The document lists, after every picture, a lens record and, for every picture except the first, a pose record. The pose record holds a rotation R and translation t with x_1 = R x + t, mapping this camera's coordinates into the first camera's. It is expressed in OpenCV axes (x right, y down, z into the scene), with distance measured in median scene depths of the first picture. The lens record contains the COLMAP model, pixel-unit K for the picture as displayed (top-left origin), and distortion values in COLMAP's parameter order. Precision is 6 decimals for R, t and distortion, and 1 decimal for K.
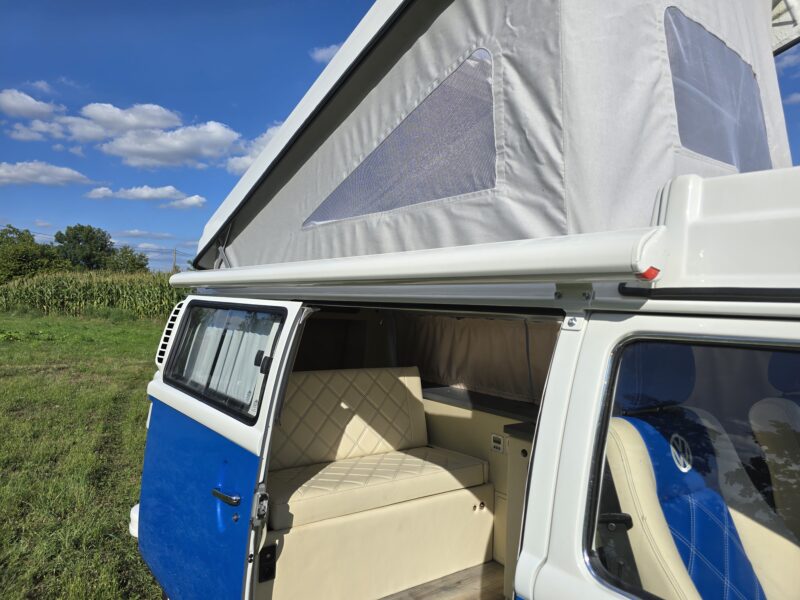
lens RADIAL K [[545.6, 0, 400.0], [0, 545.6, 300.0], [0, 0, 1]] dist [-0.002169, -0.001638]
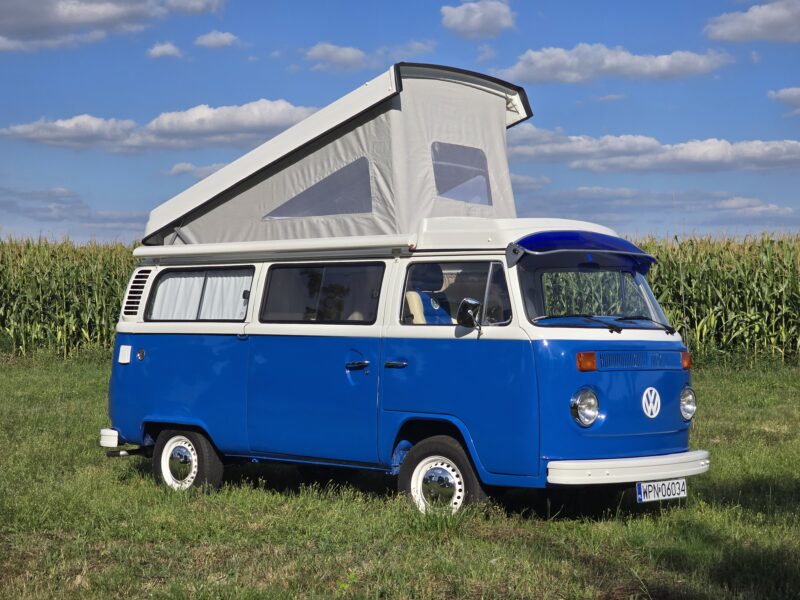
lens RADIAL K [[1607.8, 0, 400.0], [0, 1607.8, 300.0], [0, 0, 1]] dist [-0.037648, -0.052486]
pose [[0.982663, -0.042452, 0.180475, -0.969608], [0.041429, 0.999097, 0.009431, 0.128042], [-0.180713, -0.001790, 0.983534, -5.803004]]
